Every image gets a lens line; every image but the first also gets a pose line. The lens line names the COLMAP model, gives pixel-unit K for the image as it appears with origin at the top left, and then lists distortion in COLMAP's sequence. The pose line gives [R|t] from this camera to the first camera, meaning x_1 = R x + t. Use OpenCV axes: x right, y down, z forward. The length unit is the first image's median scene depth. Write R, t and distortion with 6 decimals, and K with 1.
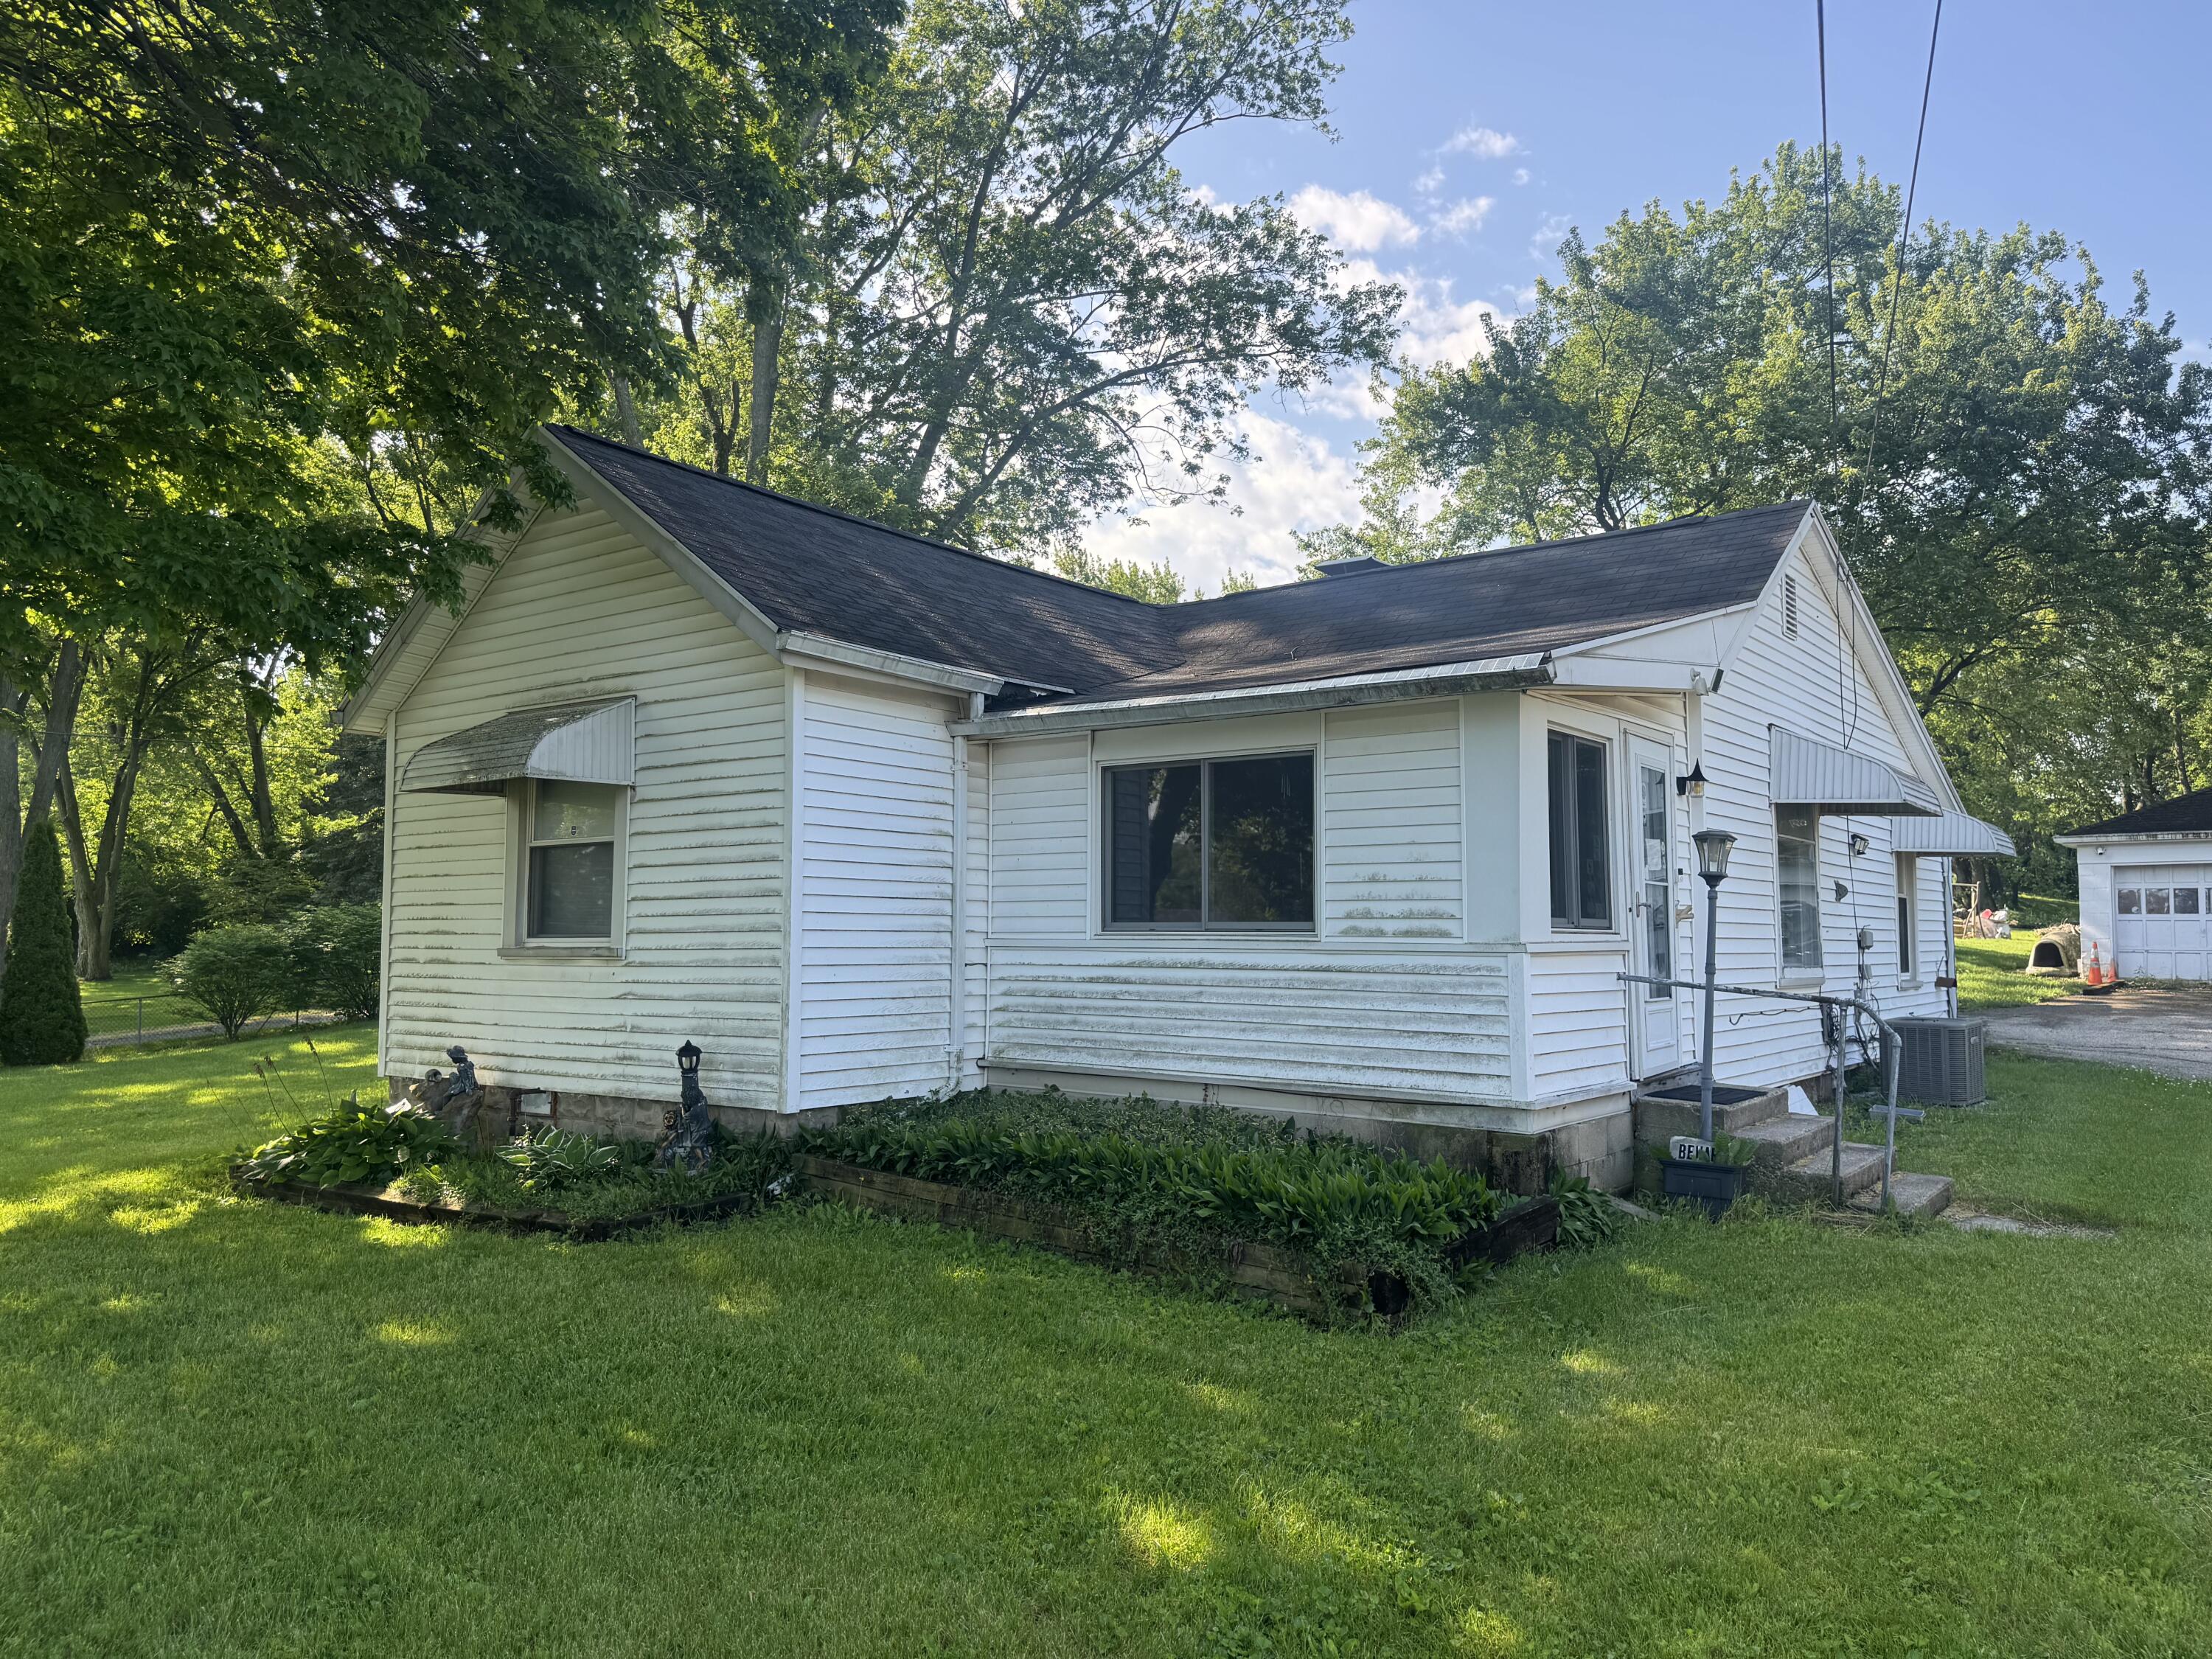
lens RADIAL K [[1562.3, 0, 1107.3], [0, 1562.3, 820.0], [0, 0, 1]] dist [0.026841, -0.034791]
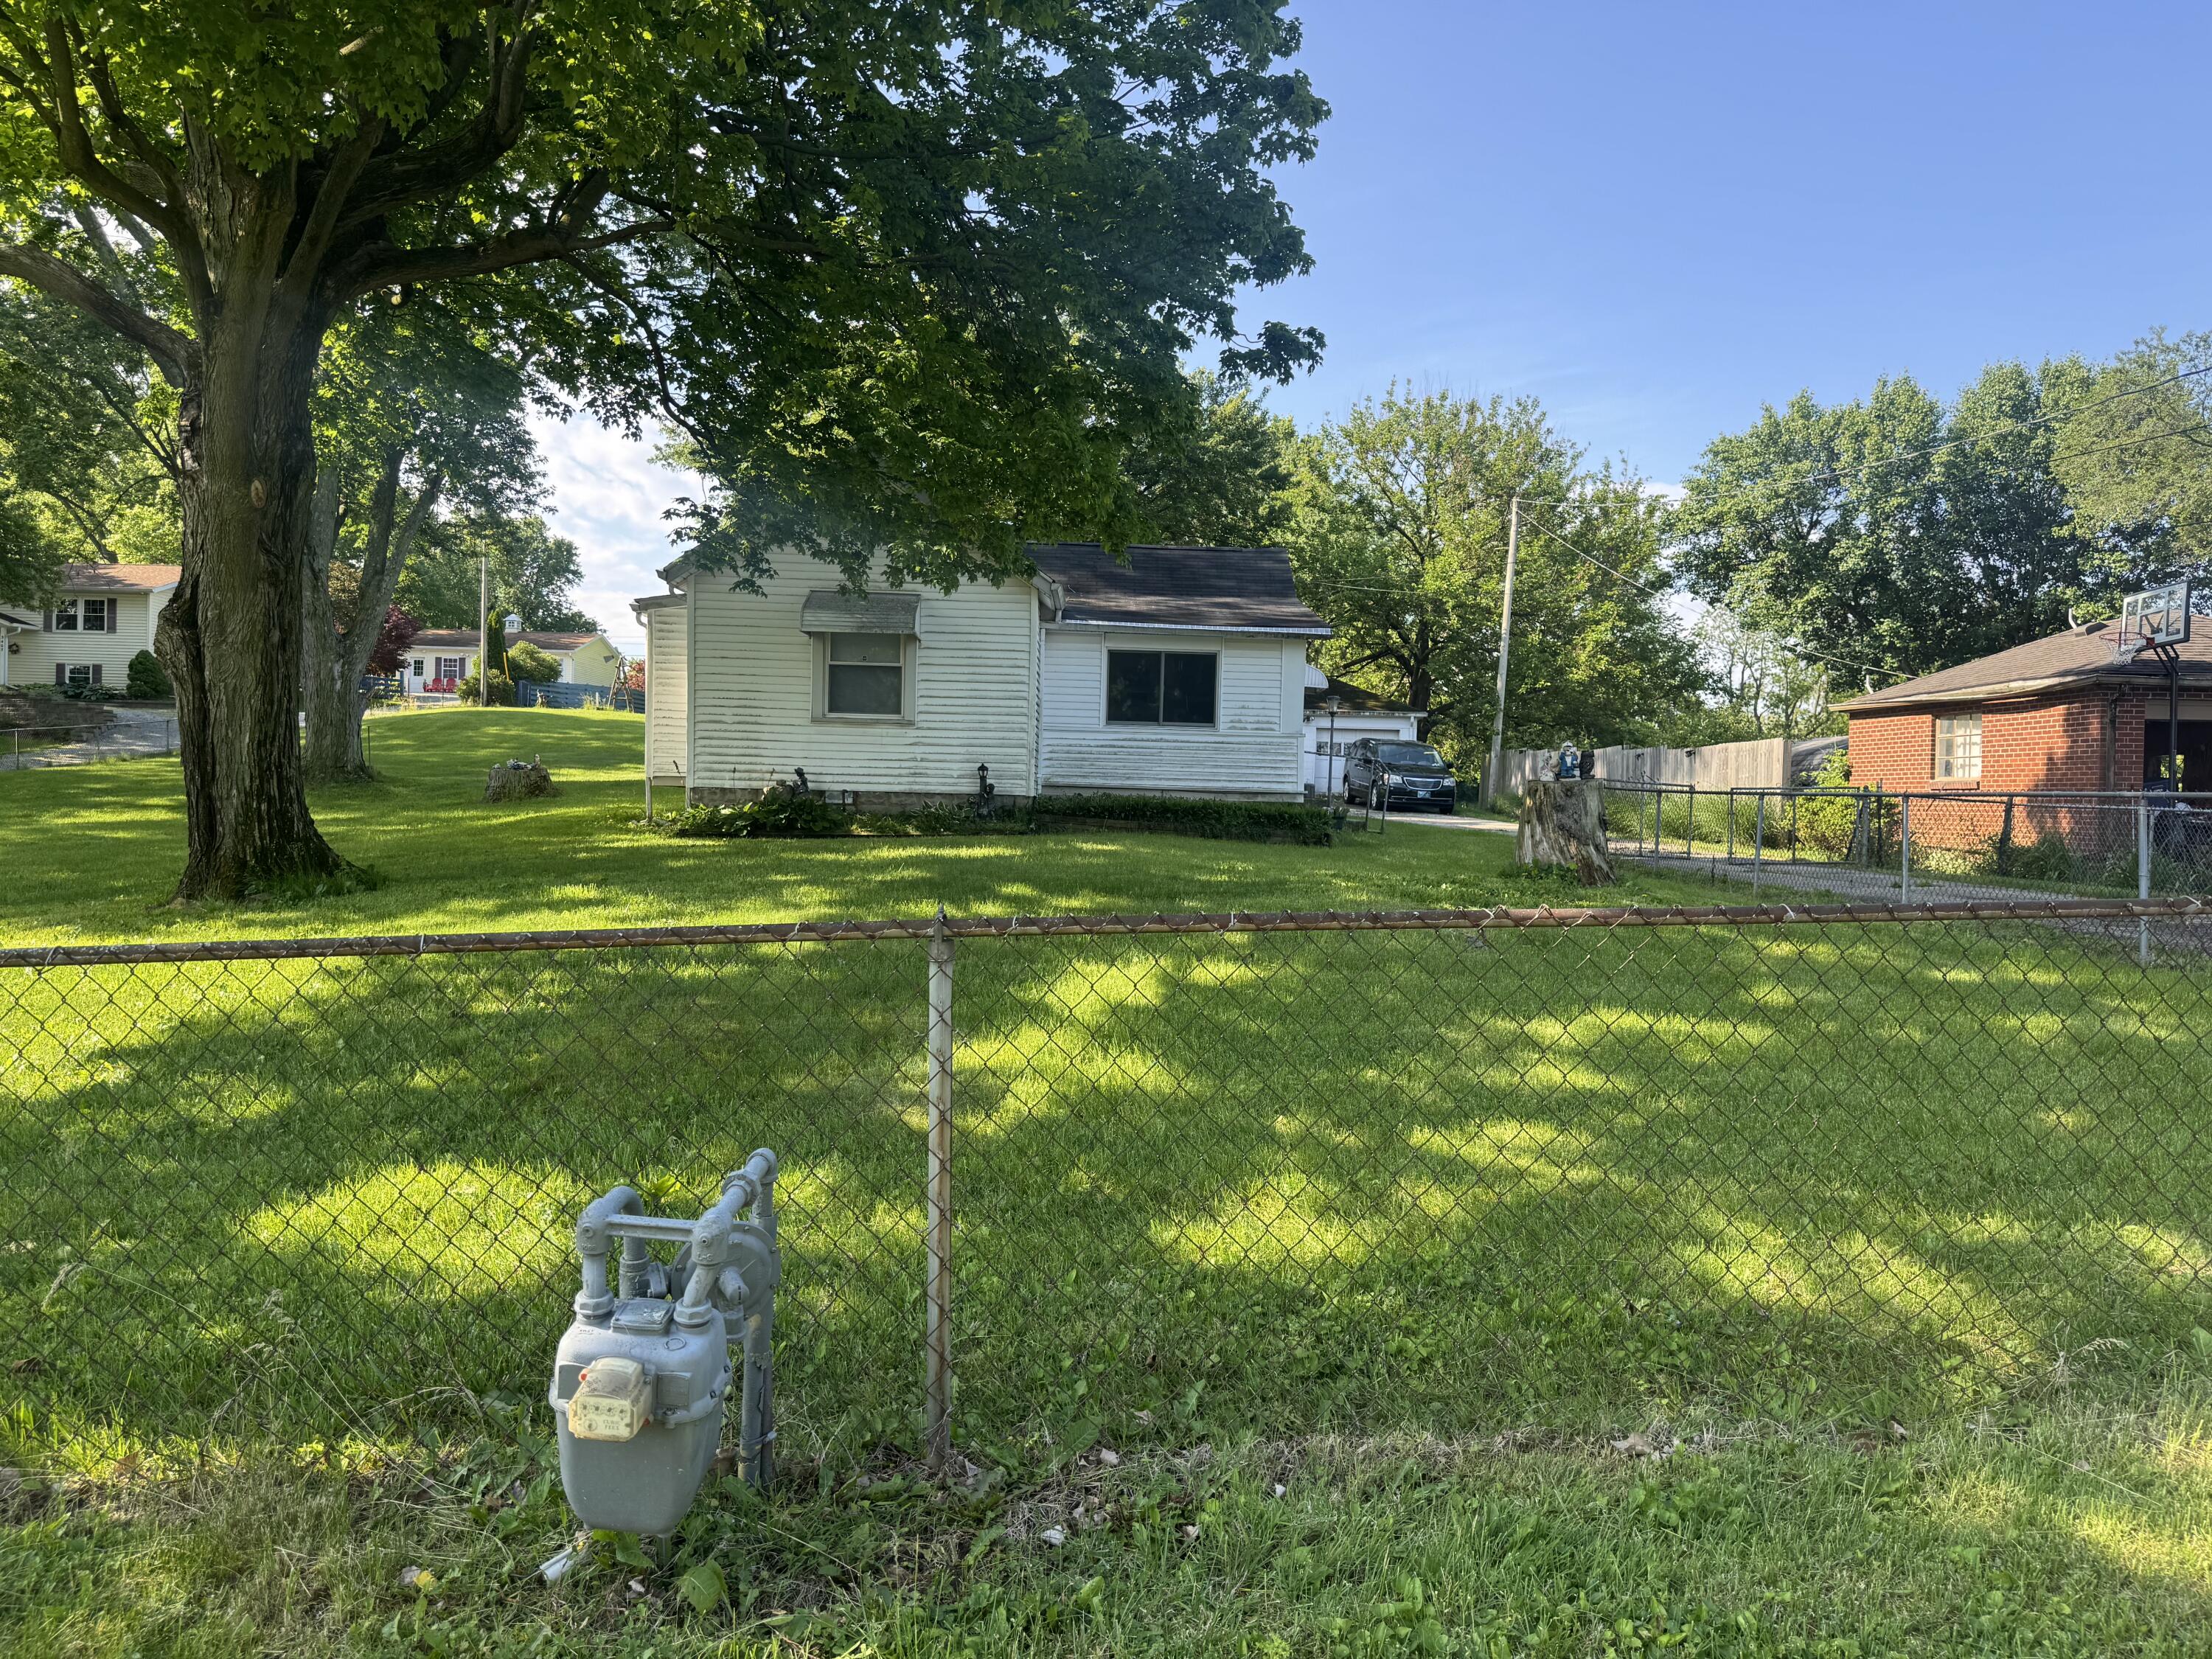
lens RADIAL K [[1562.3, 0, 1111.4], [0, 1562.3, 825.5], [0, 0, 1]] dist [0.026841, -0.034791]
pose [[0.780520, 0.009808, 0.625054, -1.241193], [-0.073233, 0.994427, 0.075843, 0.040871], [-0.620827, -0.104972, 0.776888, -0.674320]]
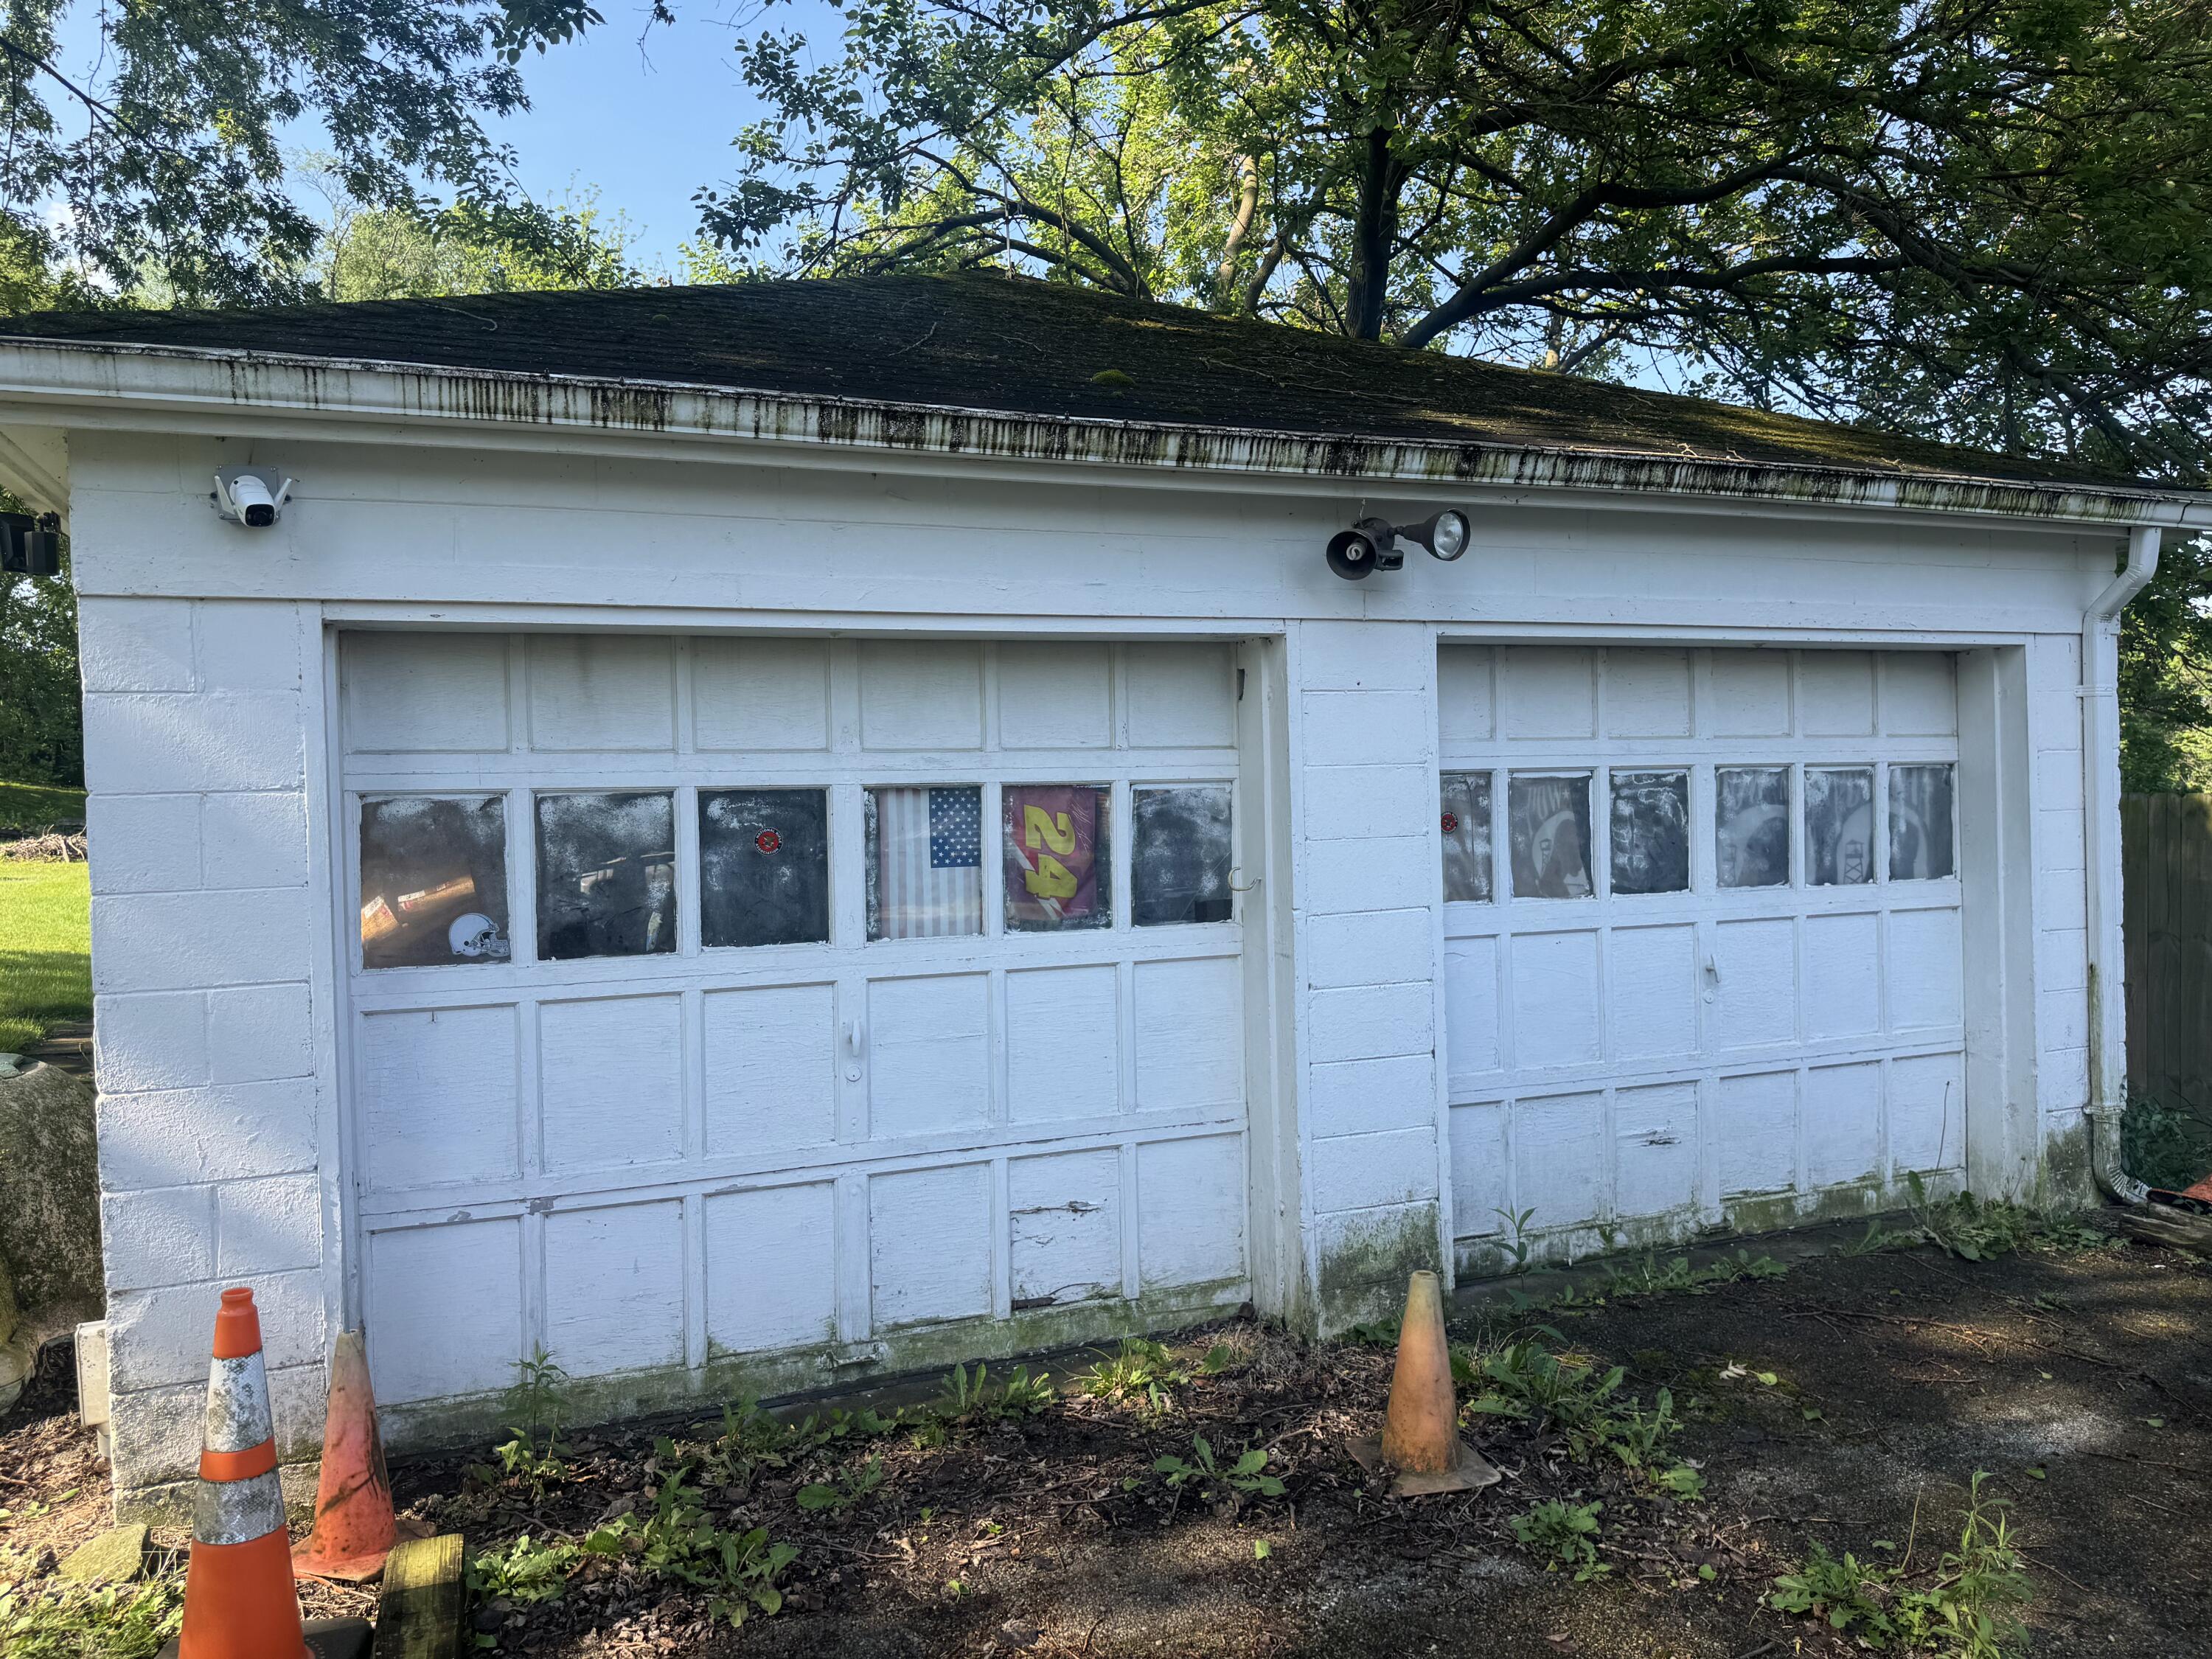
lens RADIAL K [[1562.3, 0, 1105.0], [0, 1562.3, 829.8], [0, 0, 1]] dist [0.026841, -0.034791]
pose [[0.427500, -0.022045, 0.903747, 1.311747], [-0.054687, 0.997241, 0.050195, 0.089057], [-0.902360, -0.070882, 0.425115, 2.119348]]
